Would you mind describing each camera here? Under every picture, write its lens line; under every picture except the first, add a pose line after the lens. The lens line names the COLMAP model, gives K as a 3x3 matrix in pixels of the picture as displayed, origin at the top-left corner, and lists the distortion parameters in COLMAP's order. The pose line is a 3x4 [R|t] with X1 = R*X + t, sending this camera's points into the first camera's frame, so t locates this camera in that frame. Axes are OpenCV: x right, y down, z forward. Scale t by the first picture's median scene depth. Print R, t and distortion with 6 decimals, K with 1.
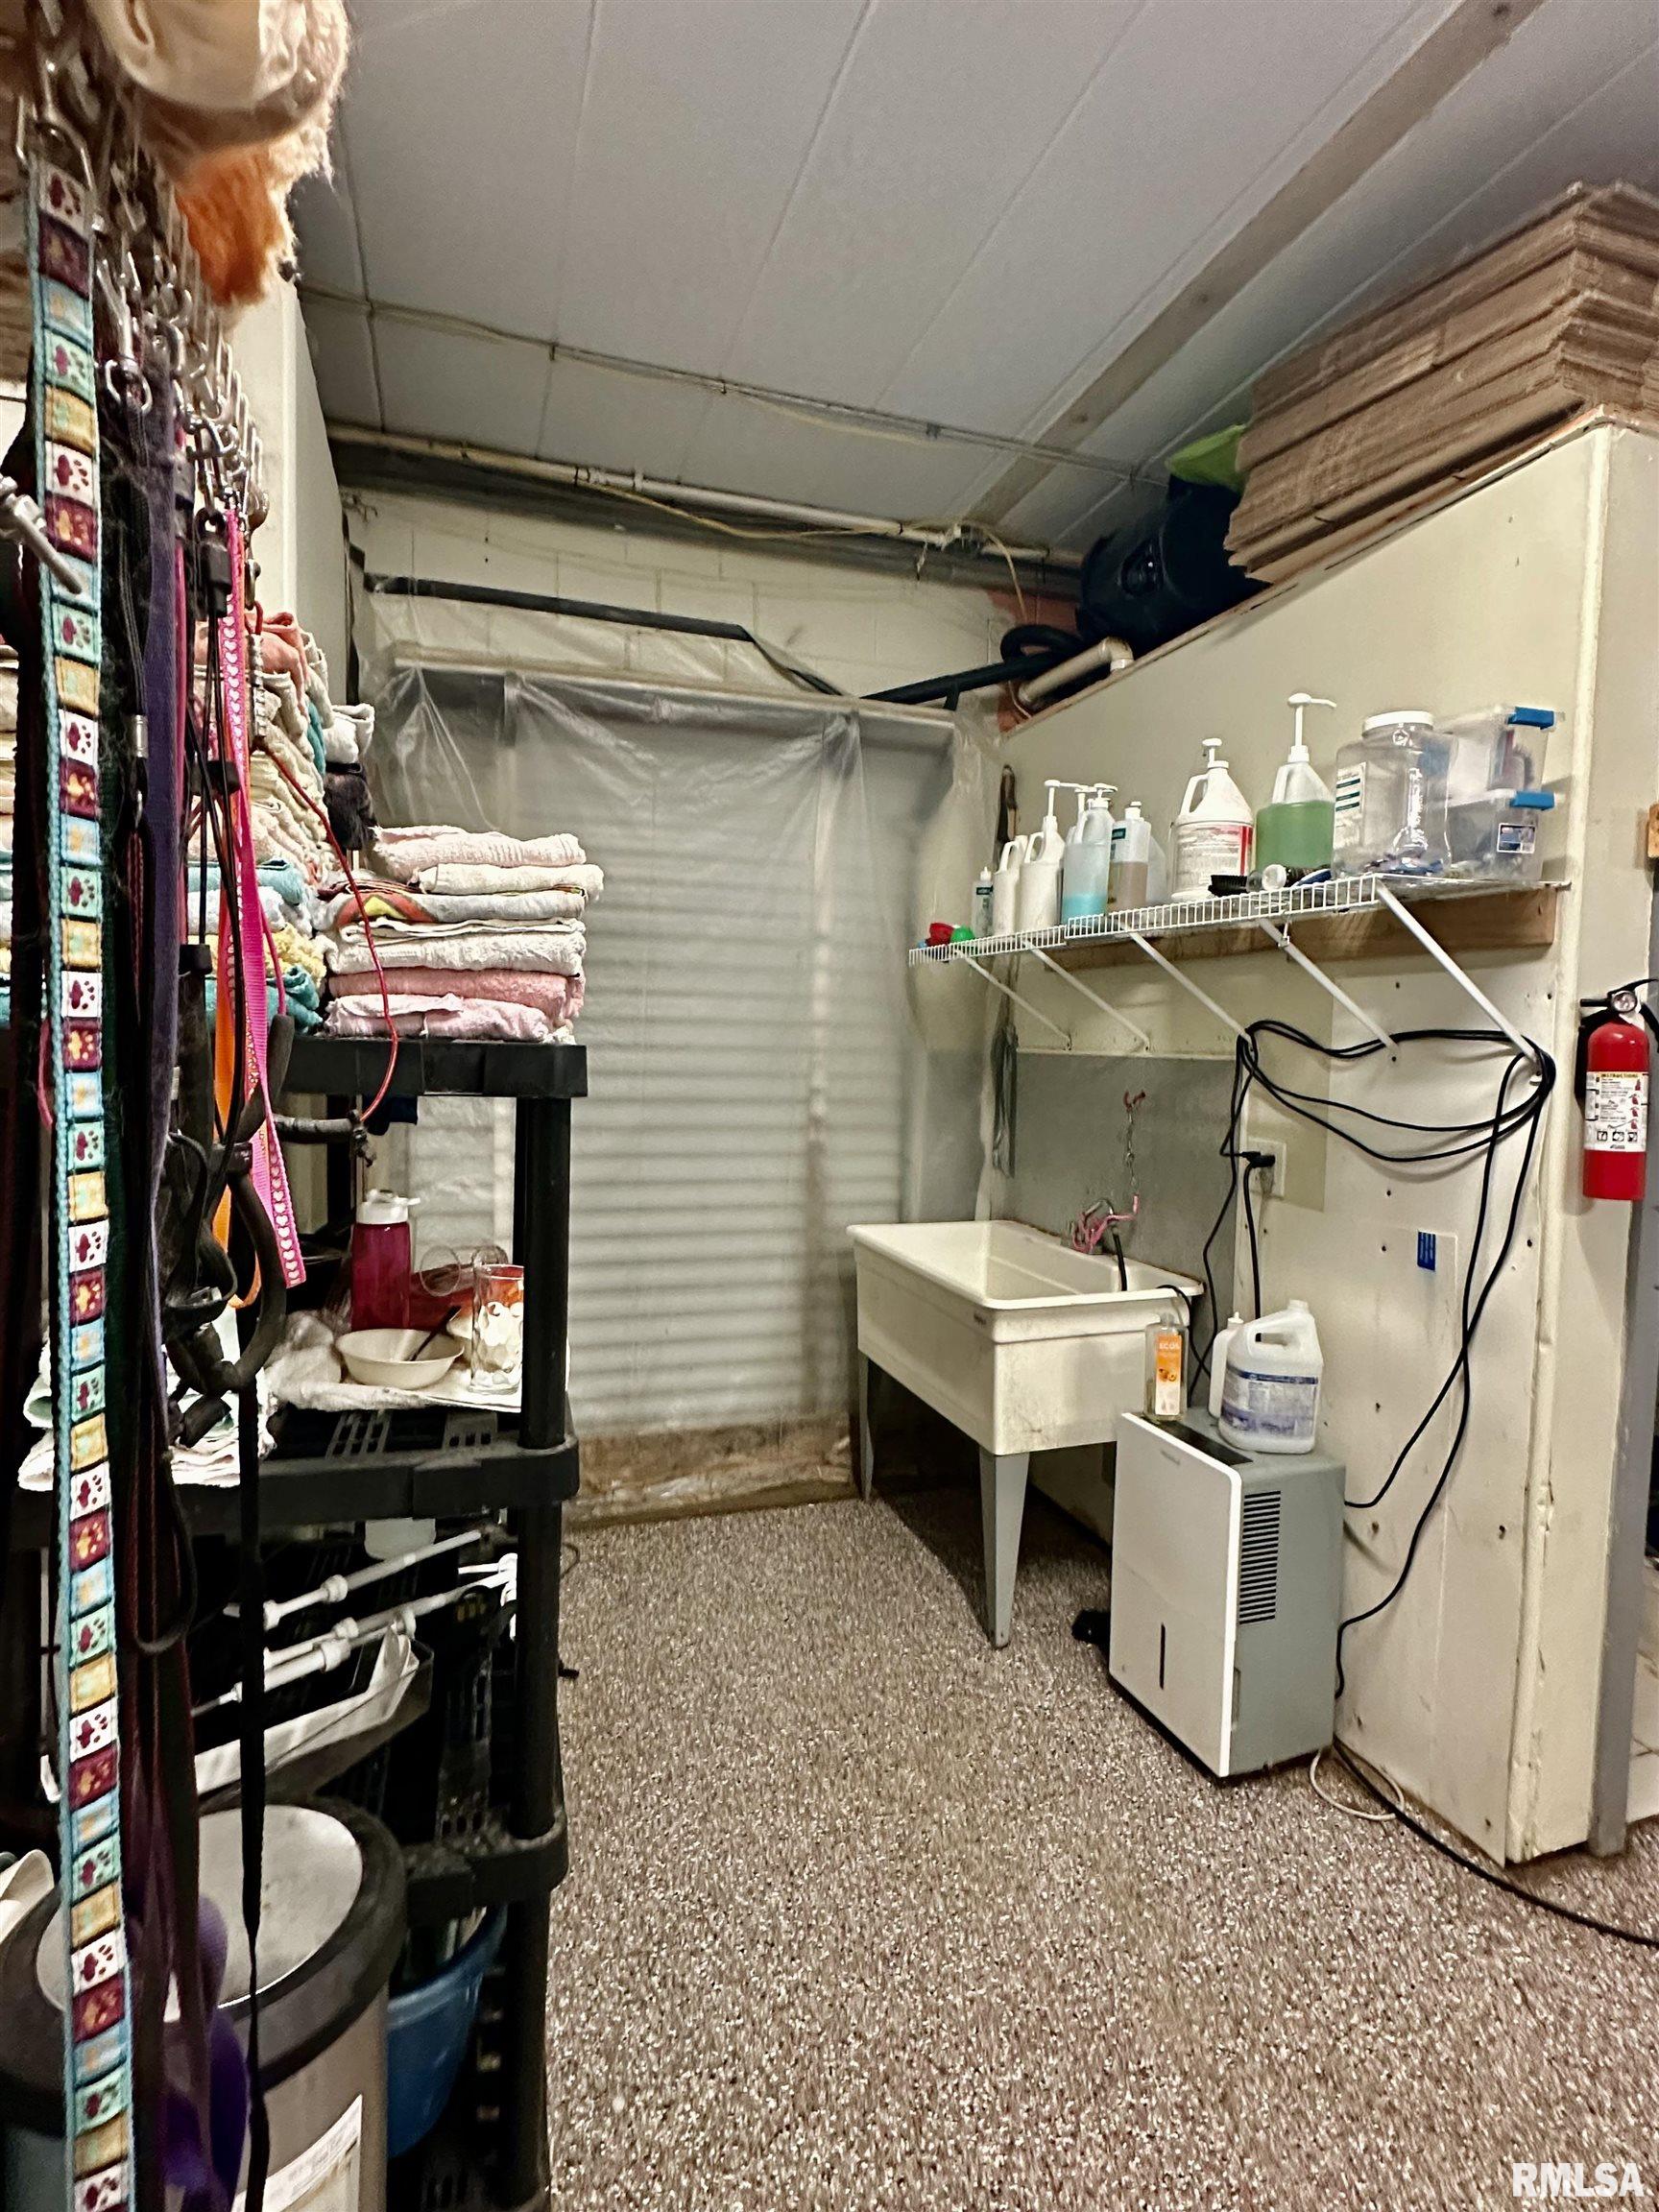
lens RADIAL K [[1099.6, 0, 822.3], [0, 1099.6, 1105.5], [0, 0, 1]] dist [-0.002974, -0.000594]
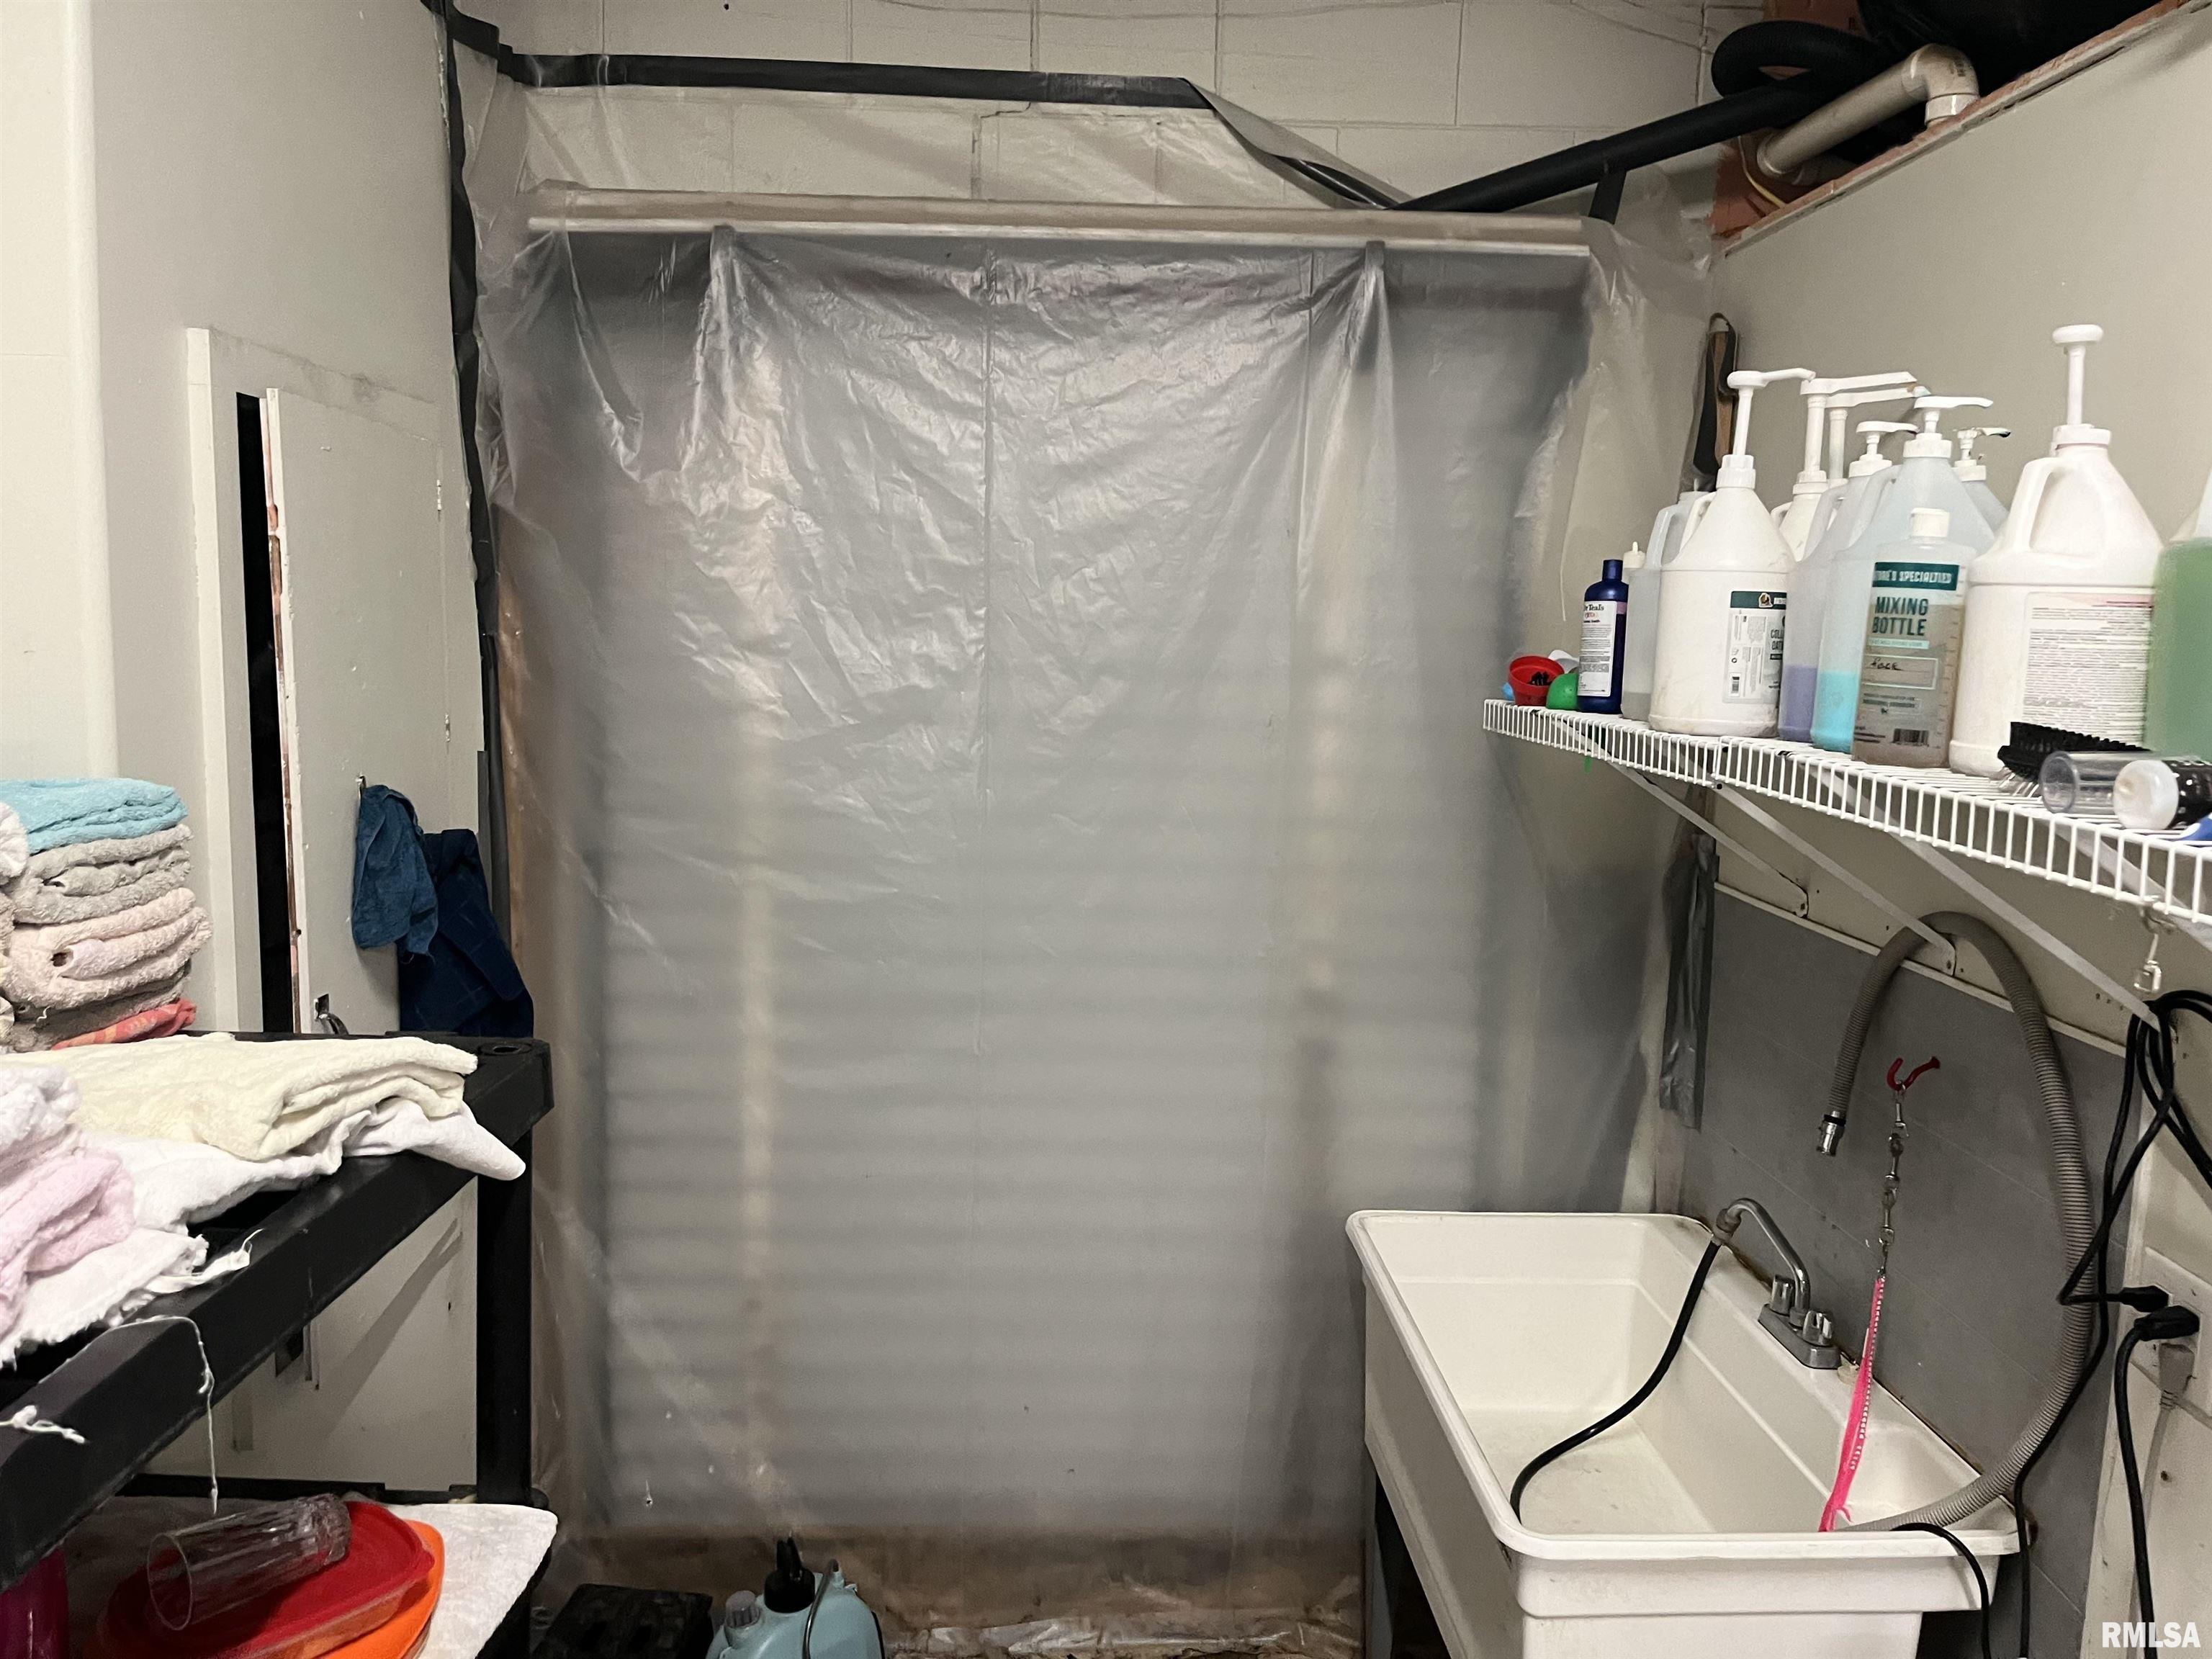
lens RADIAL K [[1683.5, 0, 1106.0], [0, 1683.5, 826.6], [0, 0, 1]] dist [0.017563, 0.003803]
pose [[0.960390, 0.035568, -0.276380, 0.130100], [-0.019663, 0.997998, 0.060108, -0.126944], [0.277964, -0.052293, 0.959167, 0.191168]]
